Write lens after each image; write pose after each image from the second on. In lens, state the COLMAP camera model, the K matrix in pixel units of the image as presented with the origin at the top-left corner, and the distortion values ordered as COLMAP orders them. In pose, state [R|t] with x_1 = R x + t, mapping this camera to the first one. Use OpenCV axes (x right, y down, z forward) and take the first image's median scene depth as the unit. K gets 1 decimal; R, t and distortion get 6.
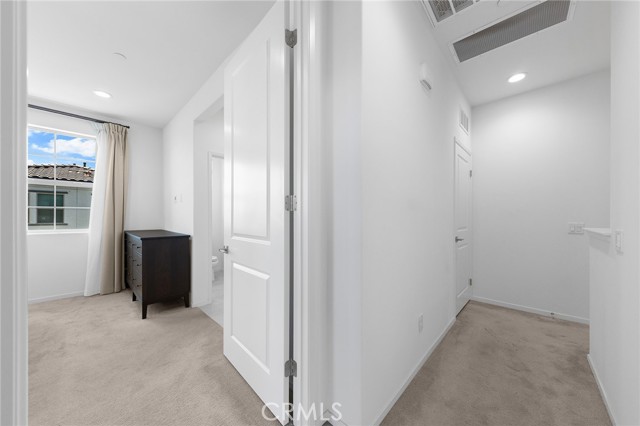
lens RADIAL K [[222.6, 0, 322.2], [0, 222.6, 211.0], [0, 0, 1]] dist [0.006066, -0.000092]
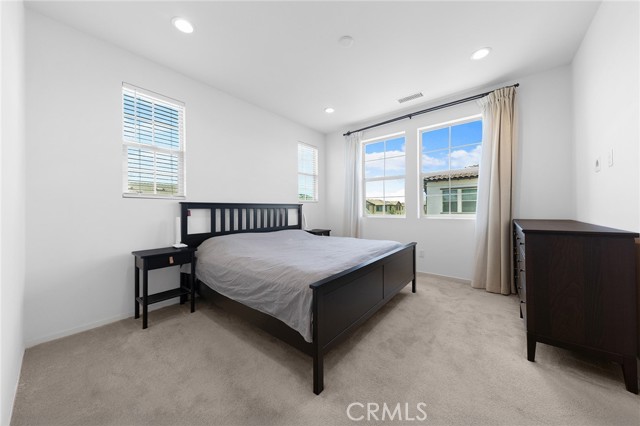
lens RADIAL K [[222.6, 0, 322.2], [0, 222.6, 211.0], [0, 0, 1]] dist [0.006066, -0.000092]
pose [[0.085488, 0.009746, -0.996292, -0.192323], [0.031086, 0.999439, 0.012444, 0.036010], [0.995854, -0.032035, 0.085137, 0.320057]]
